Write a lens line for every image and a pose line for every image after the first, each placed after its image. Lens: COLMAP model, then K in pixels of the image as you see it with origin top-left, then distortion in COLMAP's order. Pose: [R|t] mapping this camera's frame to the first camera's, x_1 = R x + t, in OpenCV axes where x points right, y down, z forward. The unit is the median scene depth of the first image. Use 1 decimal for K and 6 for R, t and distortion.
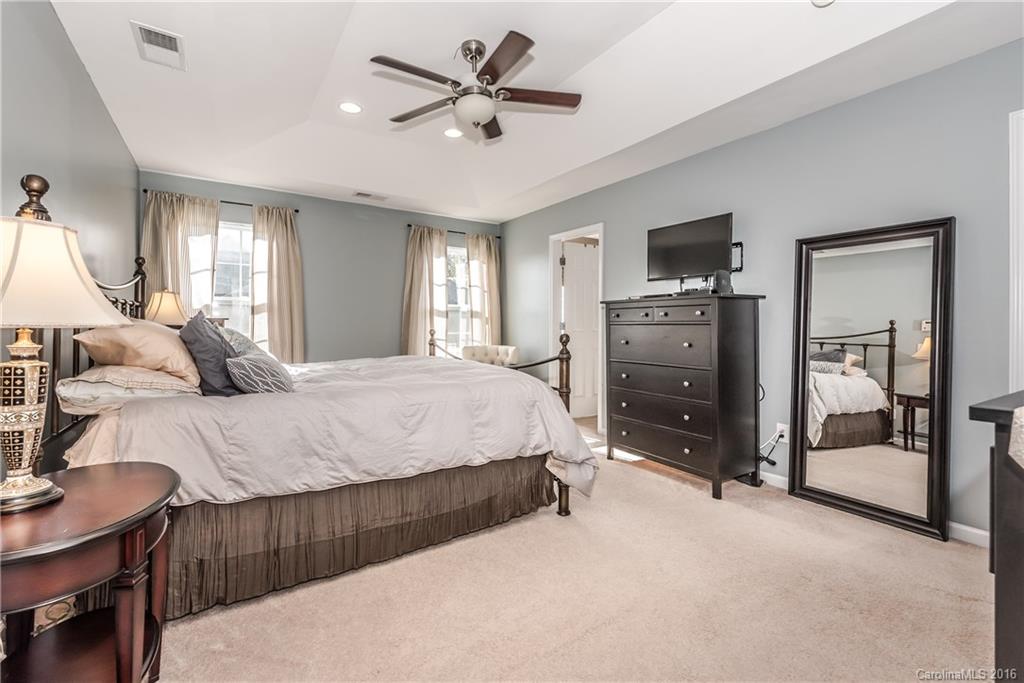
lens RADIAL K [[445.3, 0, 511.6], [0, 445.3, 332.3], [0, 0, 1]] dist [-0.013077, -0.001517]
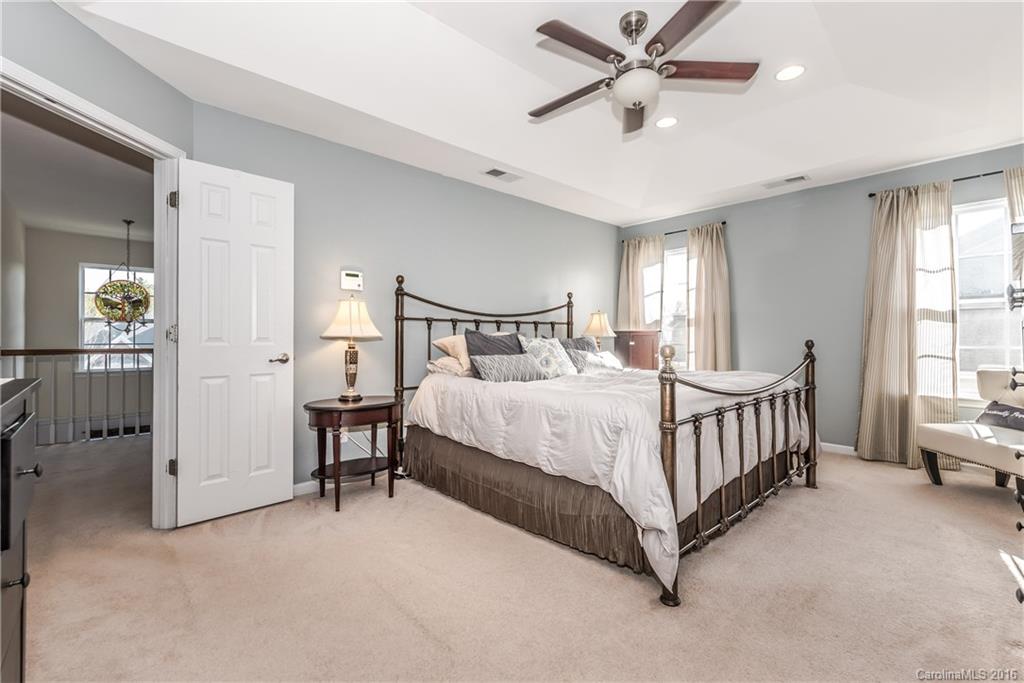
lens RADIAL K [[445.3, 0, 509.7], [0, 445.3, 340.4], [0, 0, 1]] dist [-0.013077, -0.001517]
pose [[0.150598, -0.000736, -0.988595, 0.462498], [-0.011324, 0.999933, -0.002470, 0.001574], [0.988530, 0.011567, 0.150580, 0.390127]]
